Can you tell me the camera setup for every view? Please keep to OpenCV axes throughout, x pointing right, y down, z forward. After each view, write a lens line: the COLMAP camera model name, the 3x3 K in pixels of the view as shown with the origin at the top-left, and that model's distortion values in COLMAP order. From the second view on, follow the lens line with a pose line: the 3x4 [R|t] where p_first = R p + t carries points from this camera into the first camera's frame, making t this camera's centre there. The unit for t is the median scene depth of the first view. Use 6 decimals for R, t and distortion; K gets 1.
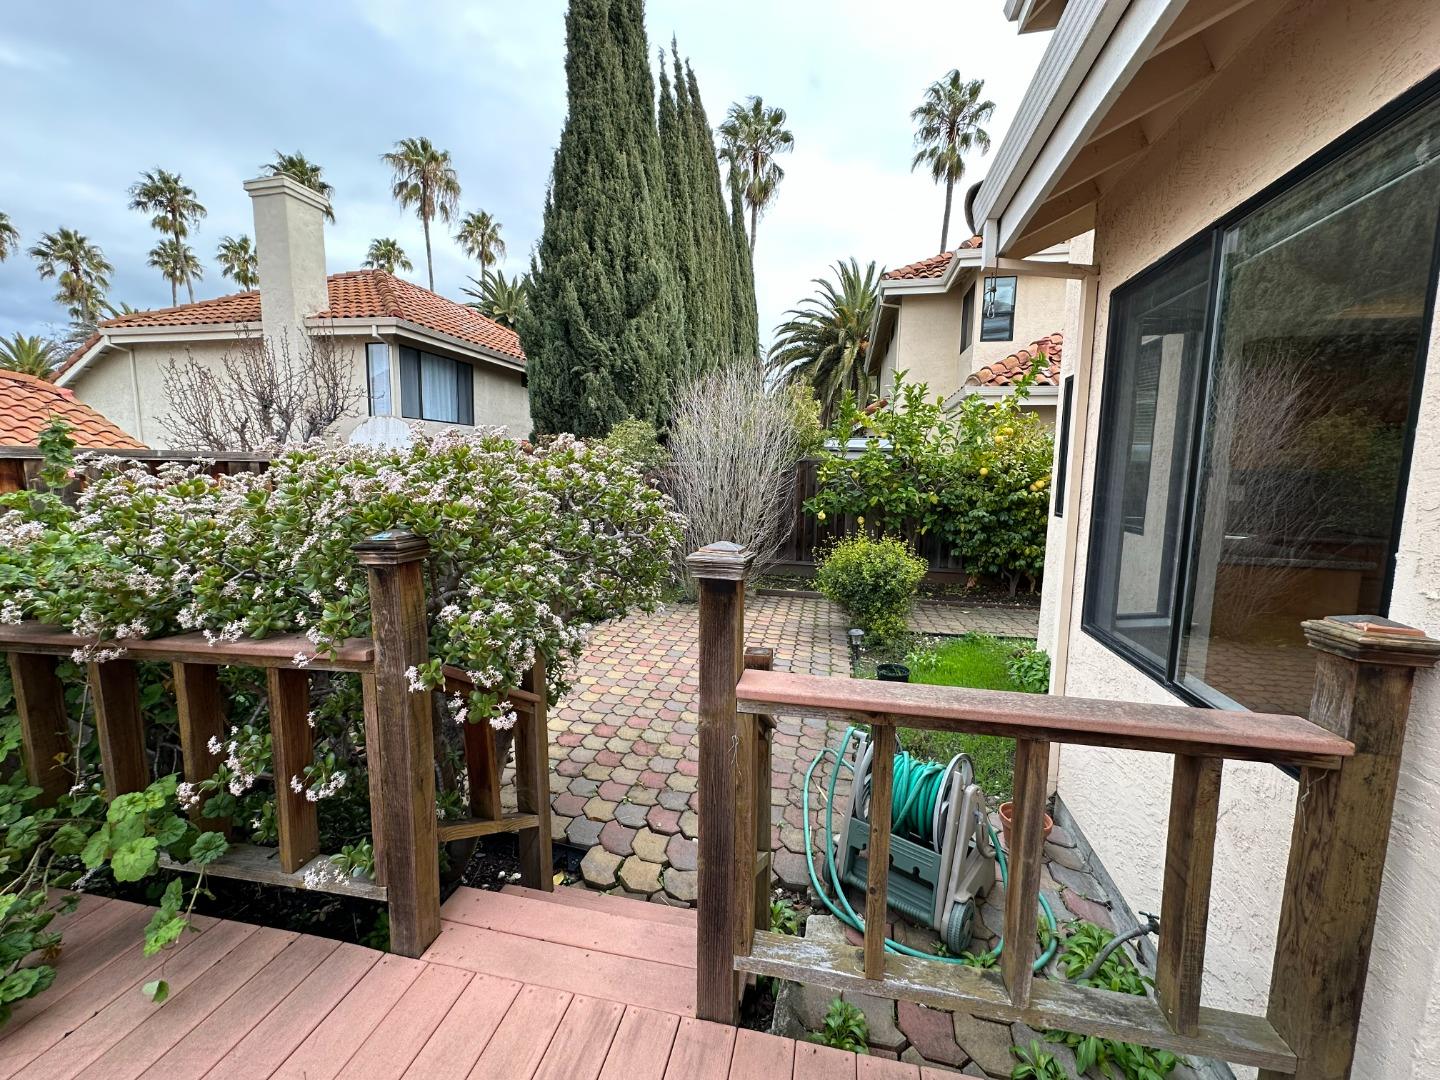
lens RADIAL K [[560.7, 0, 720.0], [0, 560.7, 540.0], [0, 0, 1]] dist [-0.000201, 0.000073]
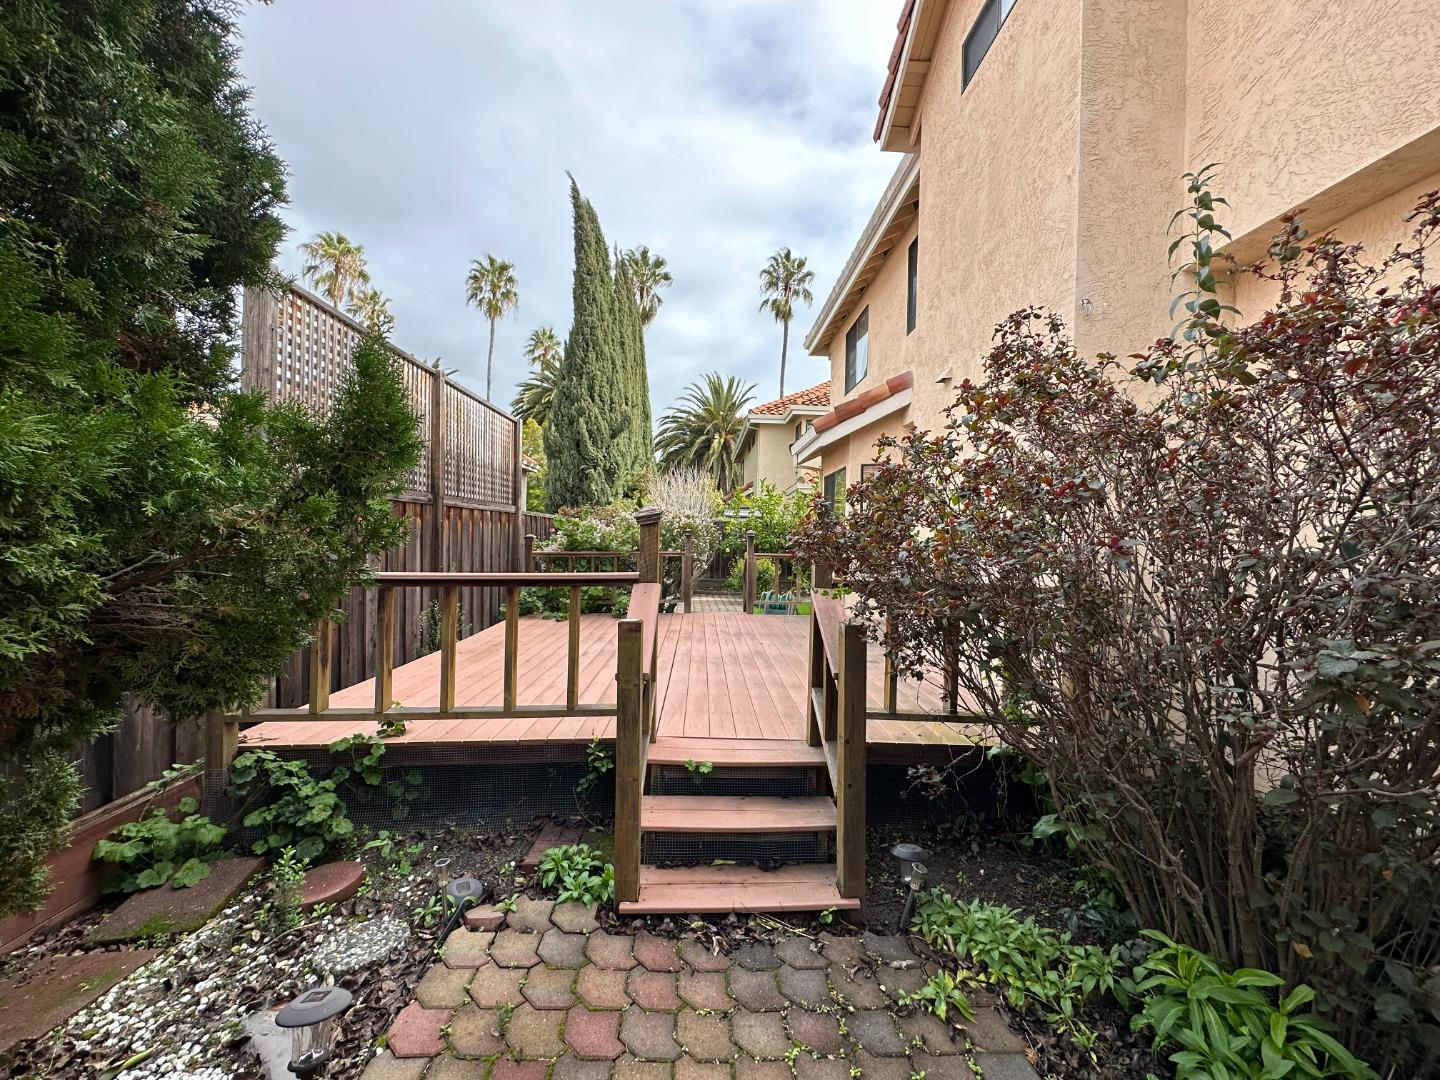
lens RADIAL K [[572.1, 0, 718.6], [0, 572.1, 535.9], [0, 0, 1]] dist [-0.000544, -0.000428]
pose [[0.969049, 0.009914, 0.246669, -0.269263], [0.021451, 0.992032, -0.124143, 0.122327], [-0.245934, 0.125592, 0.961115, -0.712078]]
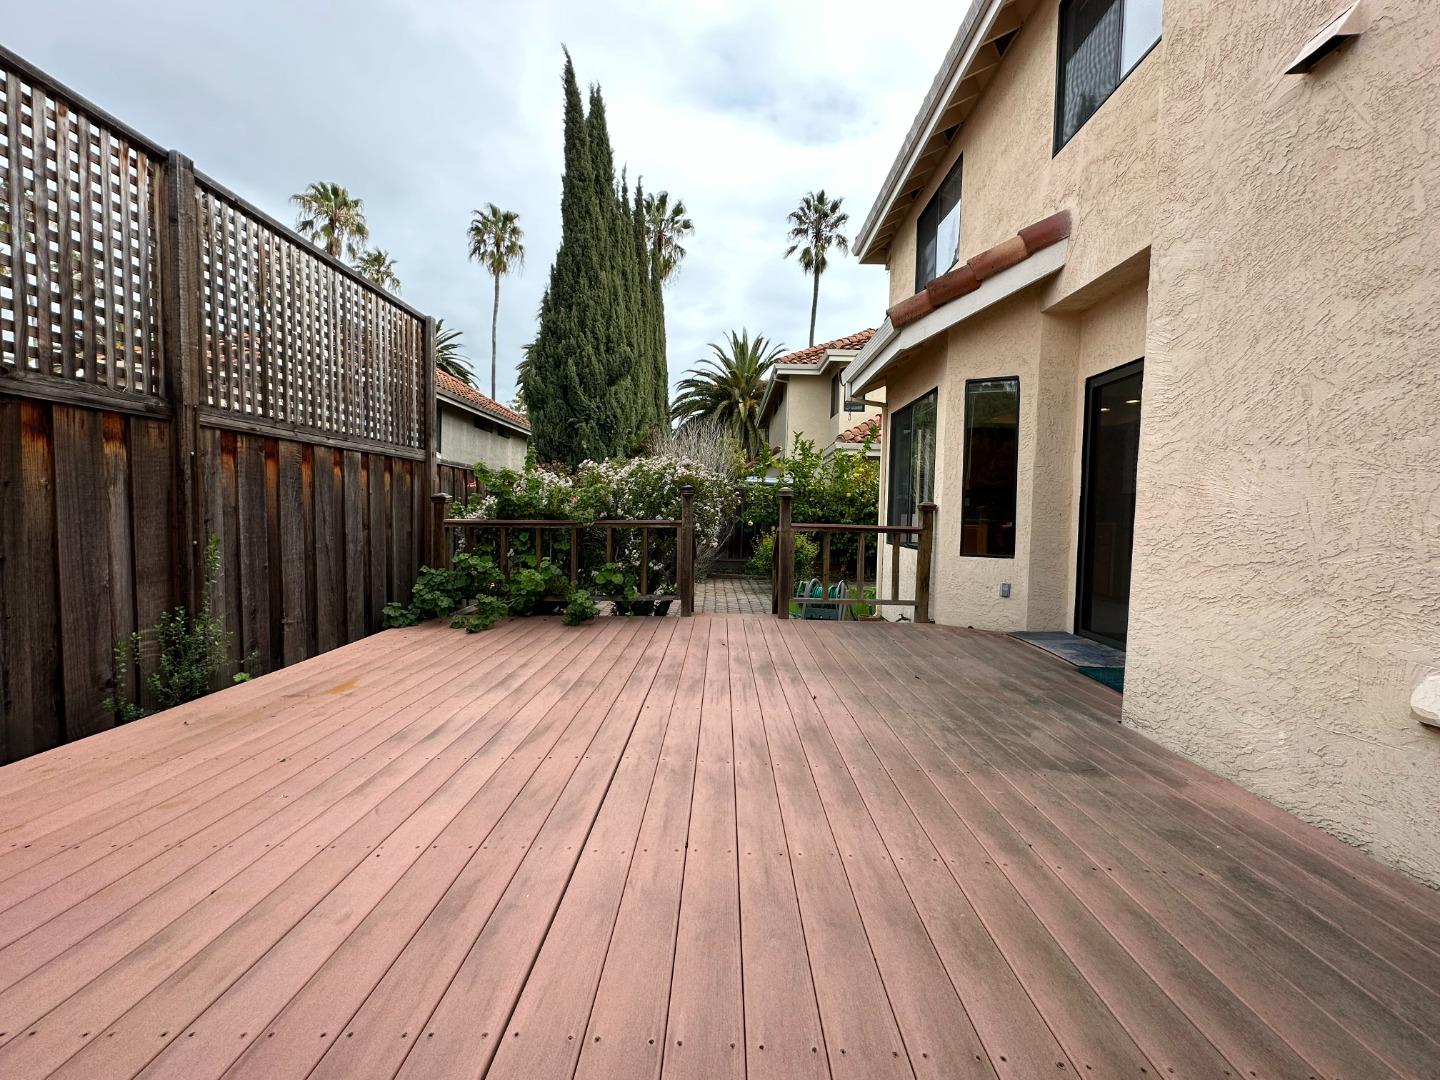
lens RADIAL K [[572.1, 0, 718.6], [0, 572.1, 535.9], [0, 0, 1]] dist [-0.000544, -0.000428]
pose [[0.978472, 0.002691, 0.206364, -0.182743], [0.015092, 0.996305, -0.084548, 0.099031], [-0.205829, 0.085842, 0.974816, -0.402638]]
